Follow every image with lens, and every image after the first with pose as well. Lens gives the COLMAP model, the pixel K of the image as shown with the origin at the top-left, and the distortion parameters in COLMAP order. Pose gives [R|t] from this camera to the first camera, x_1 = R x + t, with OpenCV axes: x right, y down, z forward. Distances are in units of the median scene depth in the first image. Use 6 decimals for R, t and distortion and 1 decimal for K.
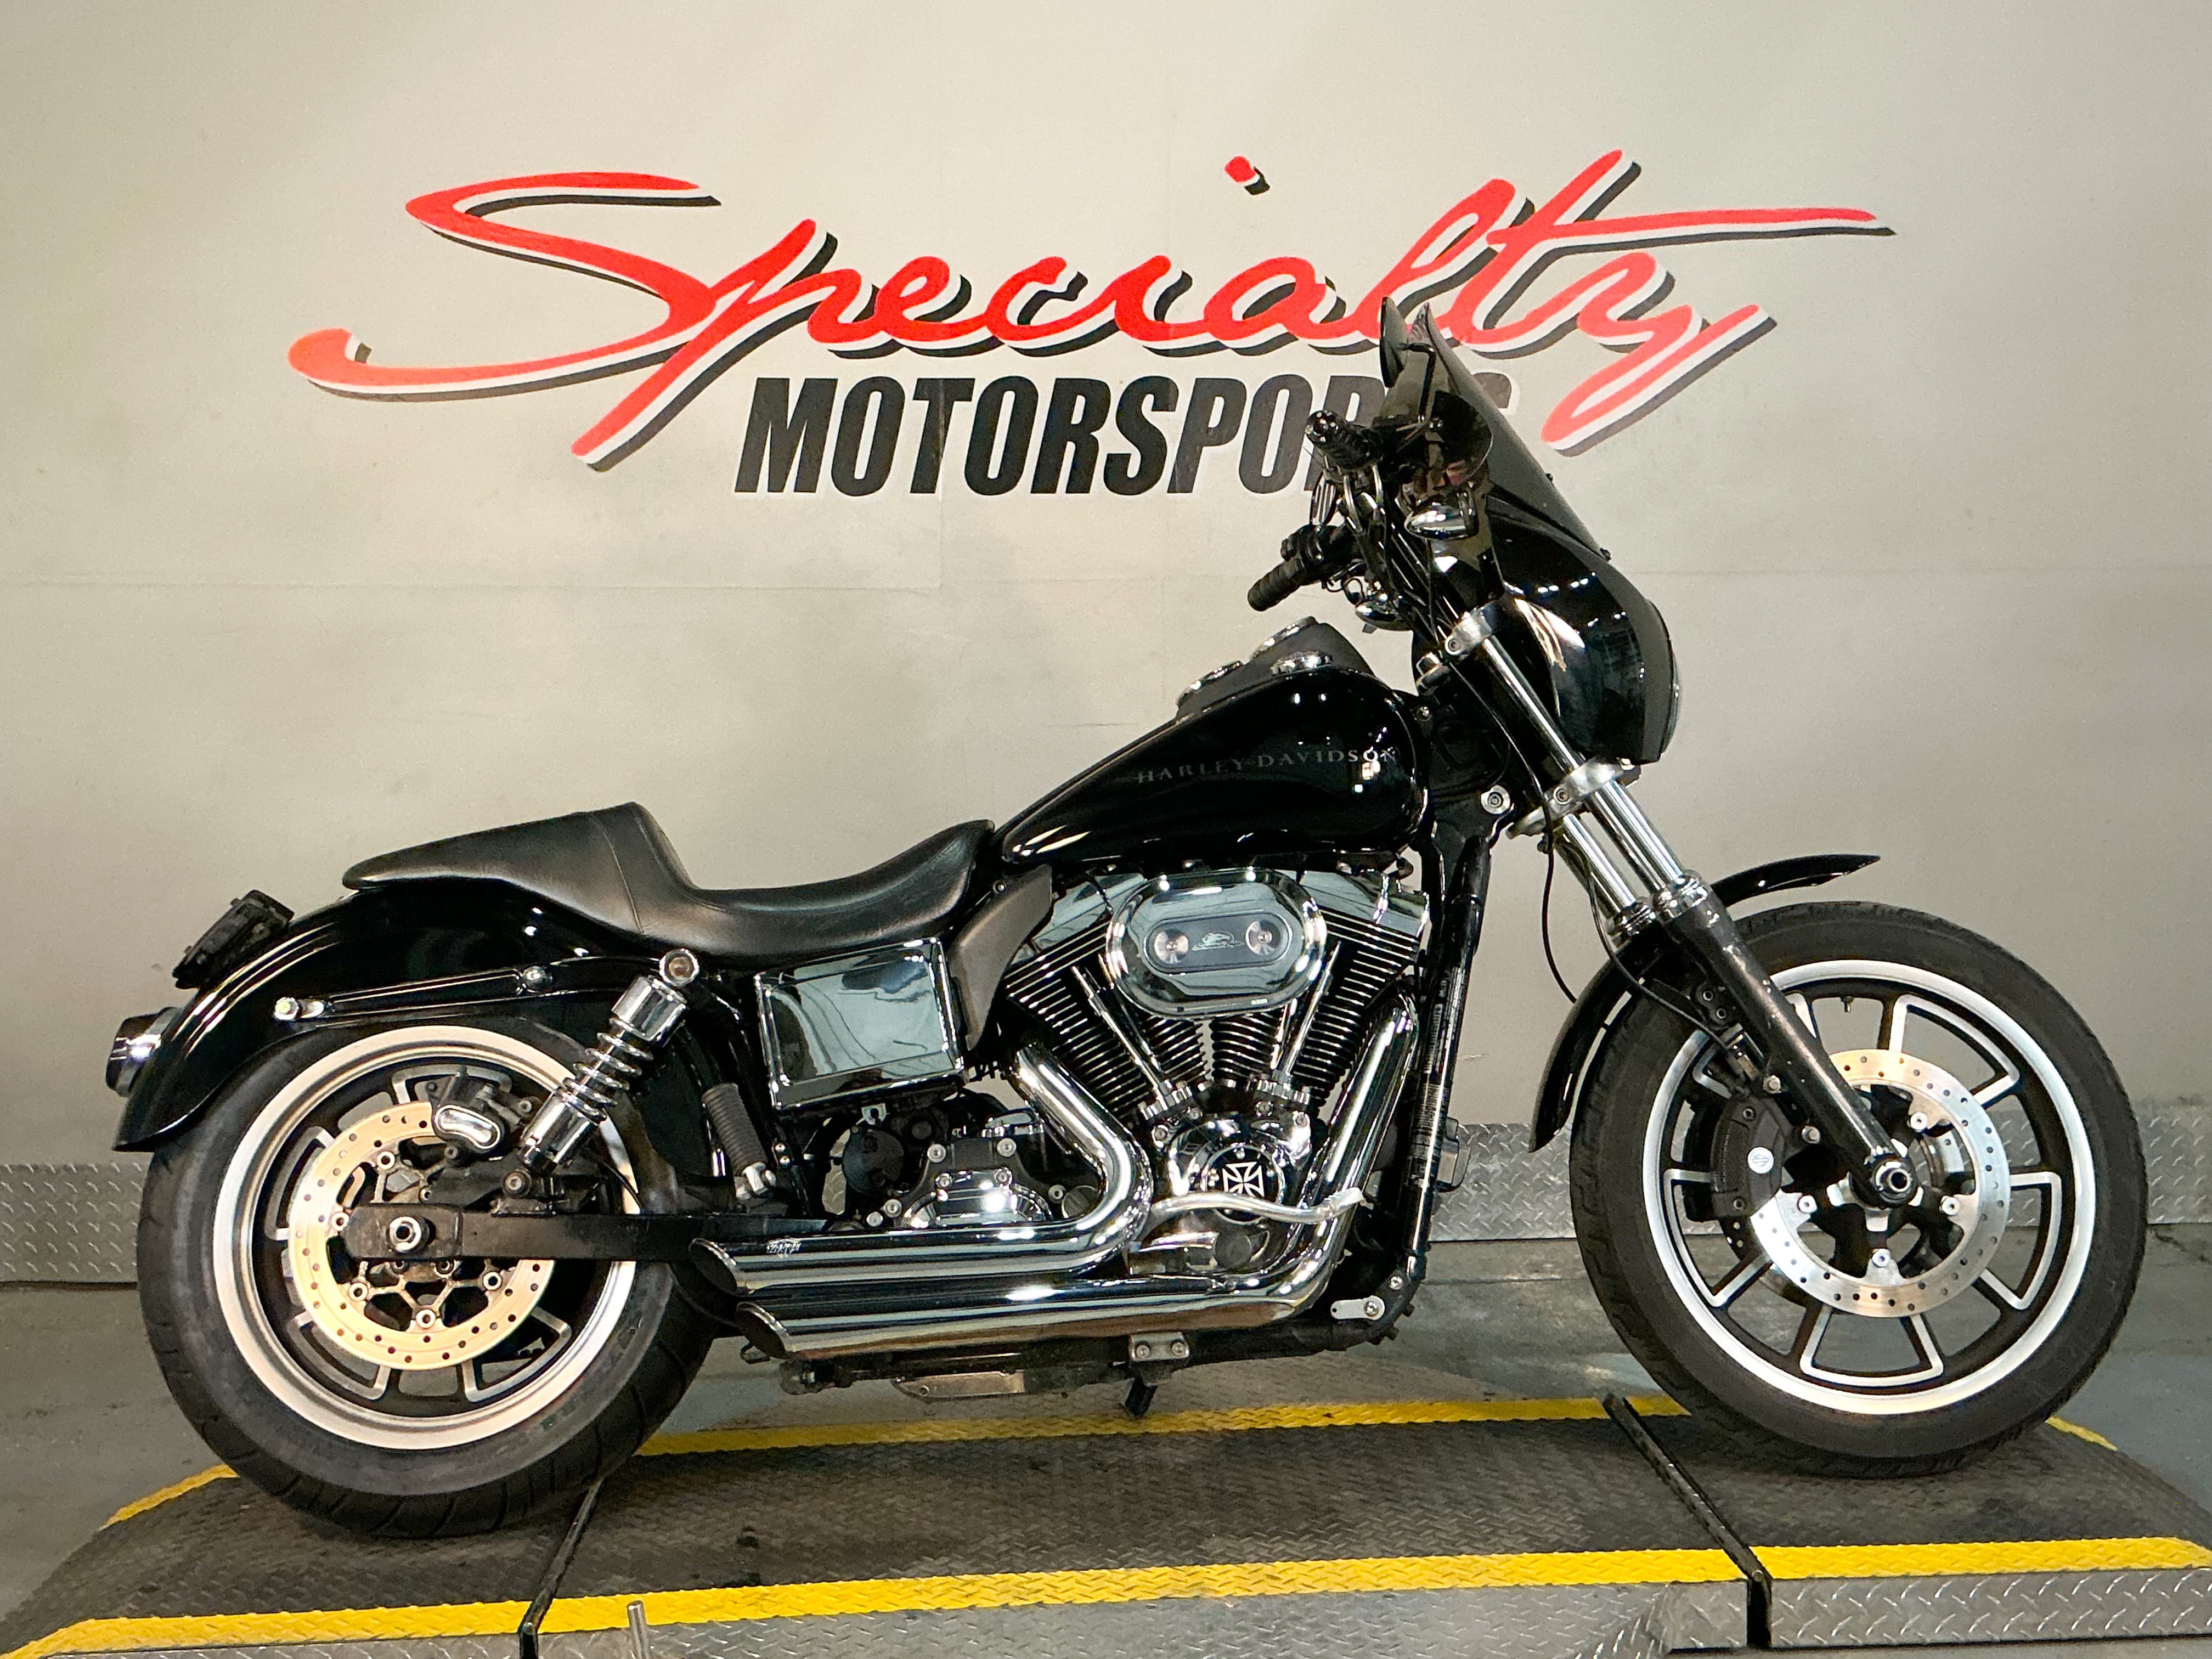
lens RADIAL K [[2459.5, 0, 1106.0], [0, 2459.5, 829.5], [0, 0, 1]] dist [0.194282, -0.524711]
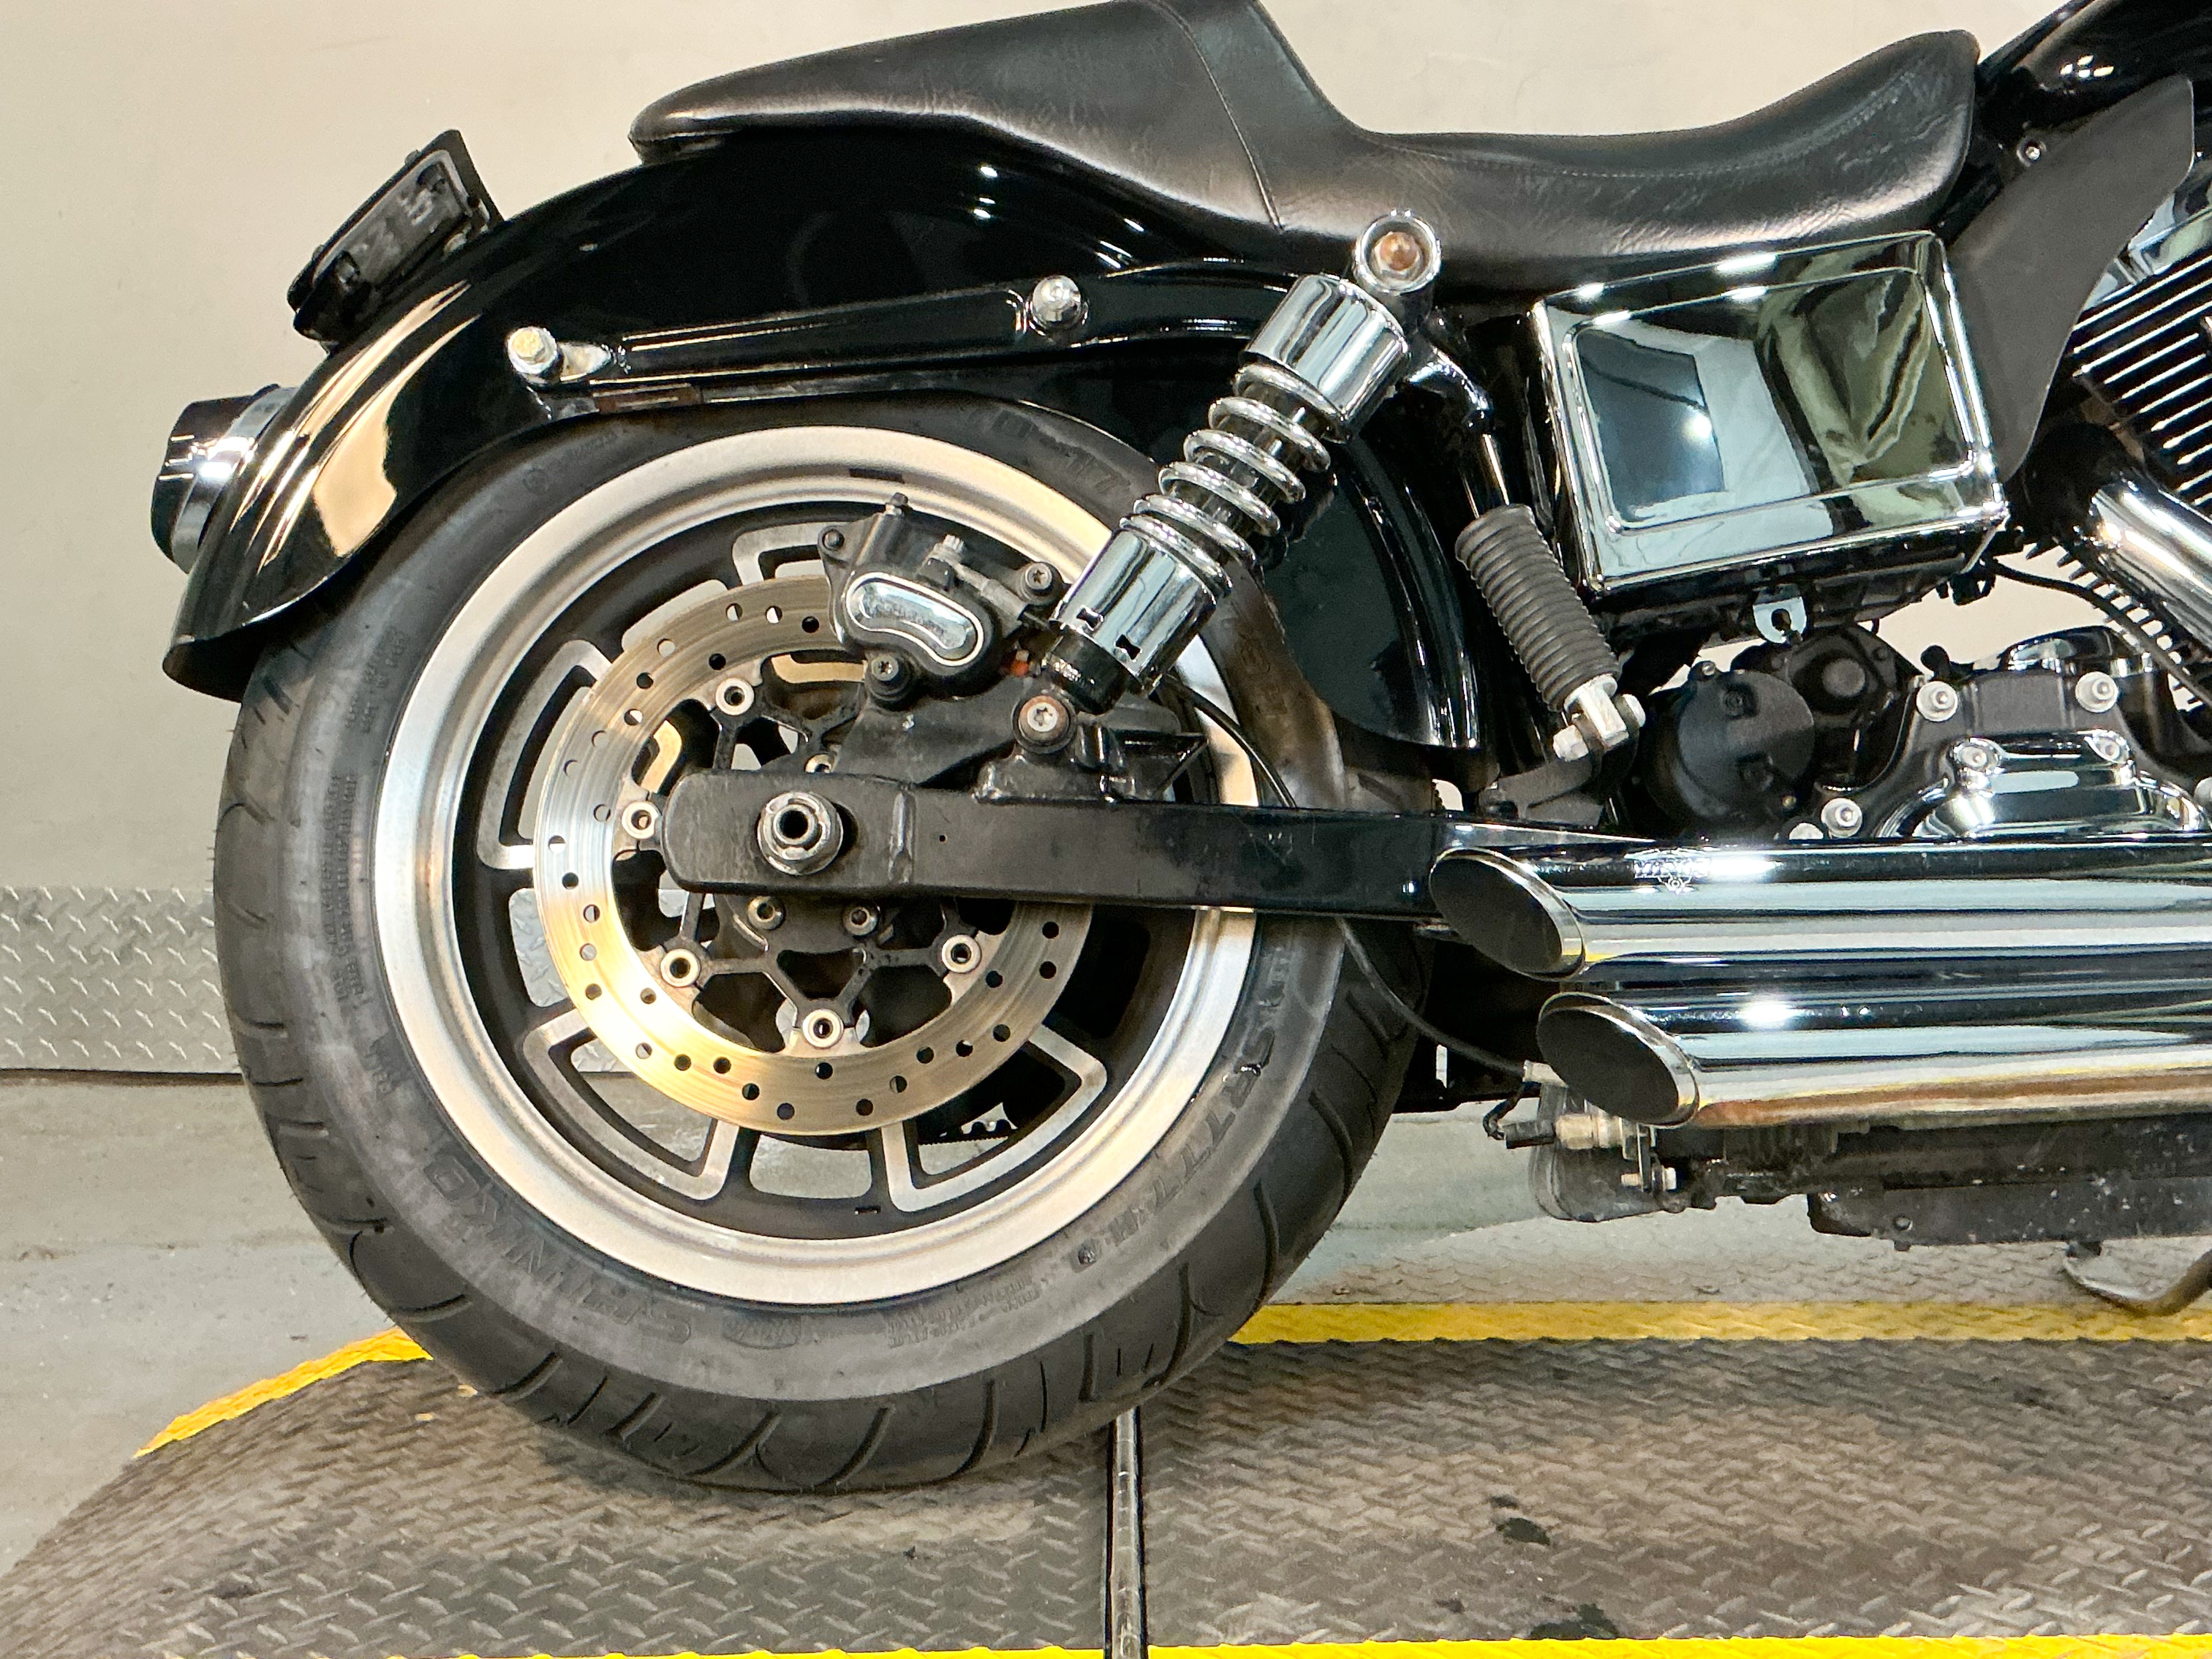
lens RADIAL K [[2742.3, 0, 1106.0], [0, 2742.3, 829.5], [0, 0, 1]] dist [0.192424, -0.638922]
pose [[0.998246, 0.019587, -0.055873, -0.189617], [-0.017279, 0.998989, 0.041511, 0.135304], [0.056630, -0.040473, 0.997575, 0.485820]]
